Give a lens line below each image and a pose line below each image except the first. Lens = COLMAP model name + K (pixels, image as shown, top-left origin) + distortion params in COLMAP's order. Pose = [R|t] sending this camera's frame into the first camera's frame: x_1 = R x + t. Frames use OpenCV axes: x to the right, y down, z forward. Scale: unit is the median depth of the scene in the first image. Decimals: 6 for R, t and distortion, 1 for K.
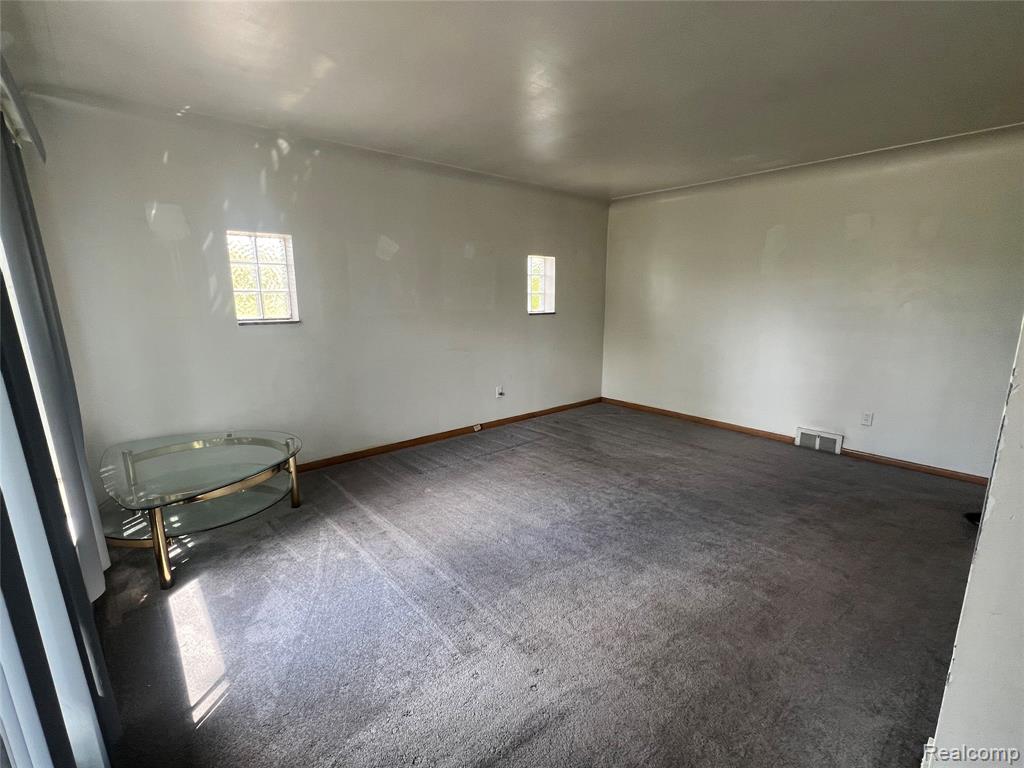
lens RADIAL K [[462.0, 0, 512.7], [0, 462.0, 386.2], [0, 0, 1]] dist [-0.002739, 0.001592]
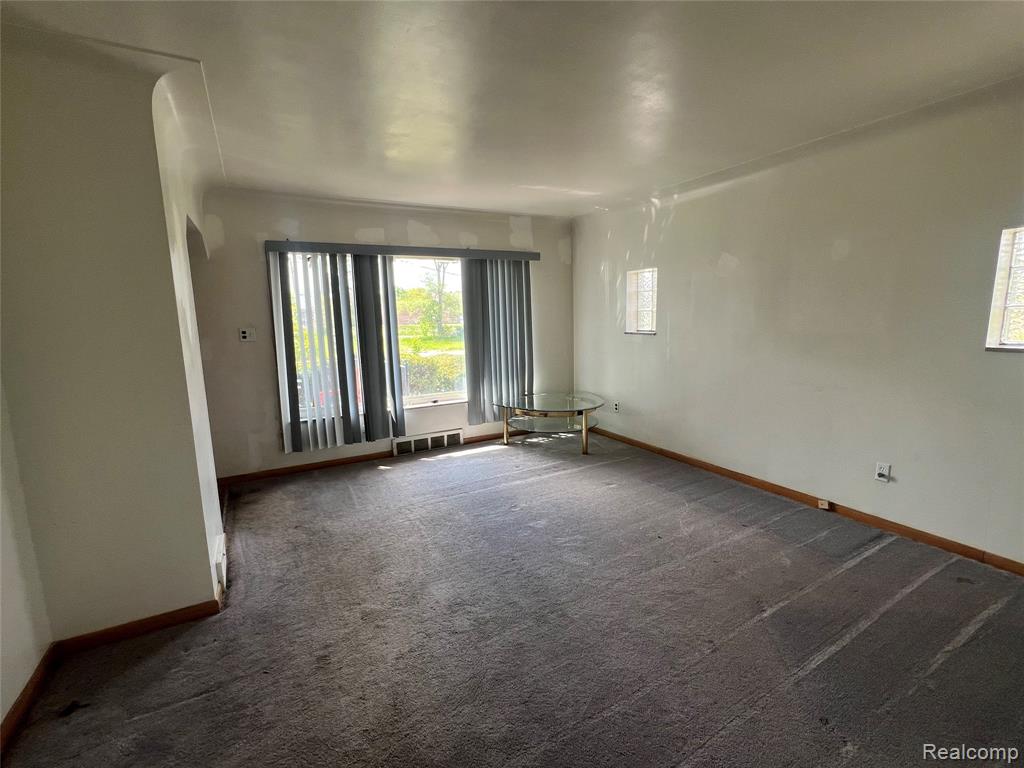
lens RADIAL K [[462.0, 0, 512.7], [0, 462.0, 385.7], [0, 0, 1]] dist [-0.002739, 0.001592]
pose [[-0.197660, 0.156903, -0.967632, 0.940413], [-0.173009, 0.966028, 0.191984, -0.191184], [0.964883, 0.205356, -0.163799, 0.915267]]
